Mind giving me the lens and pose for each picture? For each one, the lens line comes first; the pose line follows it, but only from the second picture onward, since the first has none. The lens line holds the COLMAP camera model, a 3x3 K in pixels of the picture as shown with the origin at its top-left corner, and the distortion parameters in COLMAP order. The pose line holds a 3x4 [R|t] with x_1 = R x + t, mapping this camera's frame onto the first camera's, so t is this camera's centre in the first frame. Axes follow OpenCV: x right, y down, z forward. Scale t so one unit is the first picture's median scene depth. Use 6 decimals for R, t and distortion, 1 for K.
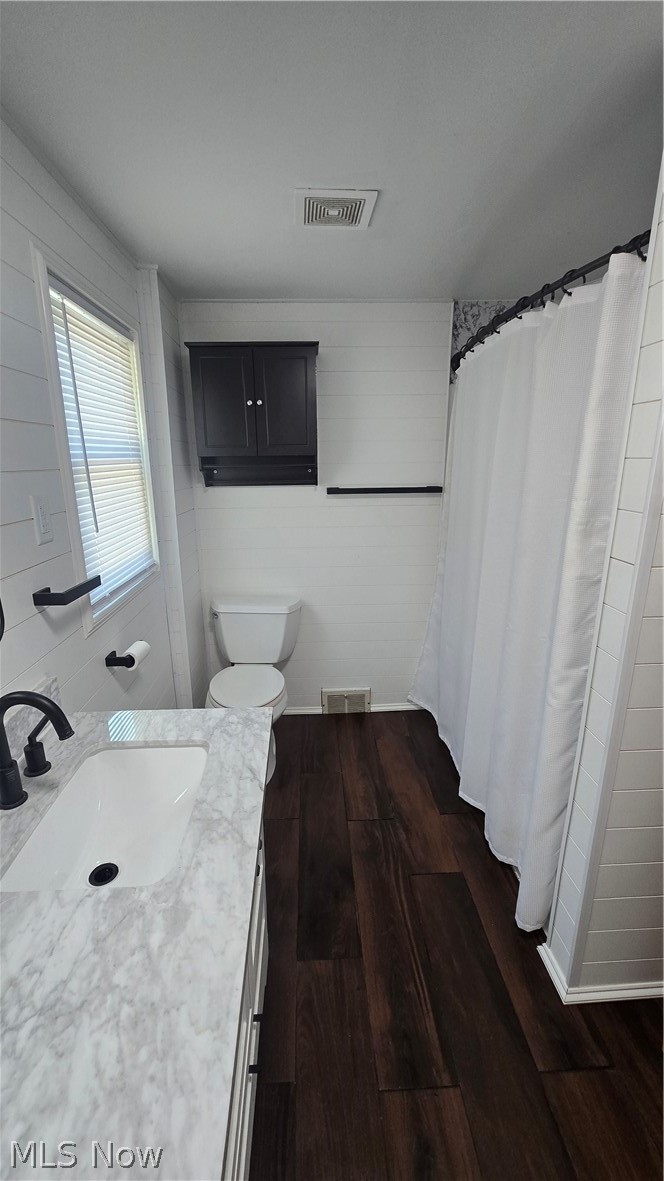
lens RADIAL K [[484.5, 0, 329.7], [0, 484.5, 590.8], [0, 0, 1]] dist [-0.003565, 0.001117]
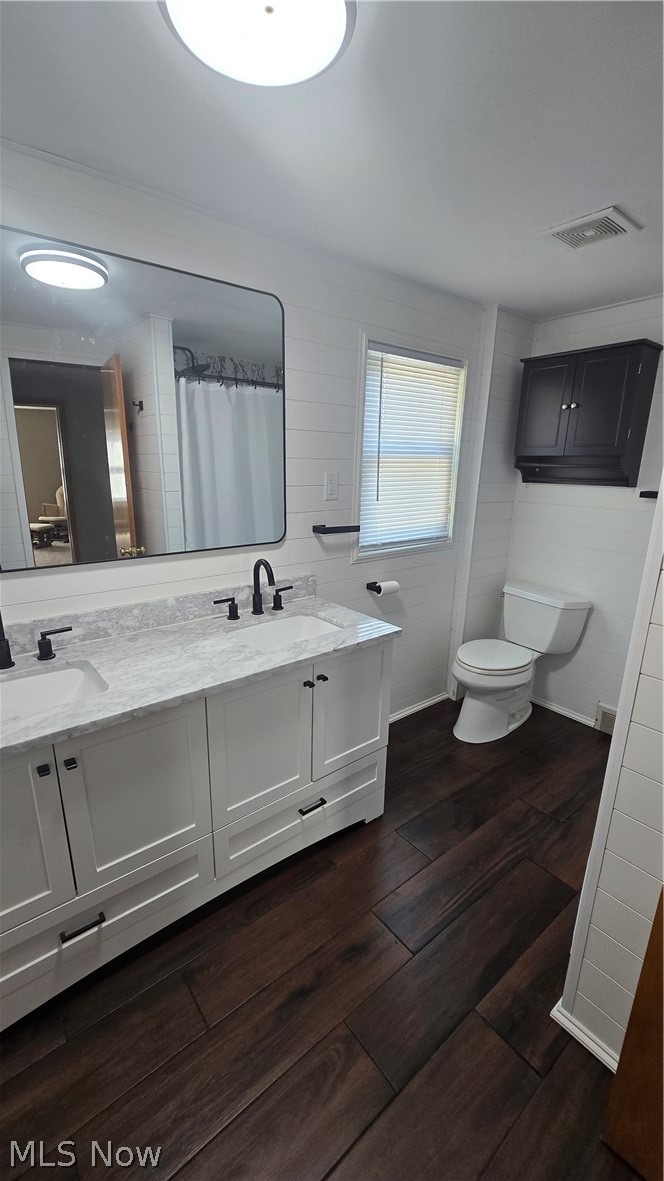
lens RADIAL K [[484.5, 0, 329.6], [0, 484.5, 590.0], [0, 0, 1]] dist [-0.003565, 0.001117]
pose [[0.584080, 0.228000, -0.779016, 0.632926], [-0.234530, 0.966208, 0.106945, 0.022025], [0.777075, 0.120238, 0.617816, -0.039924]]
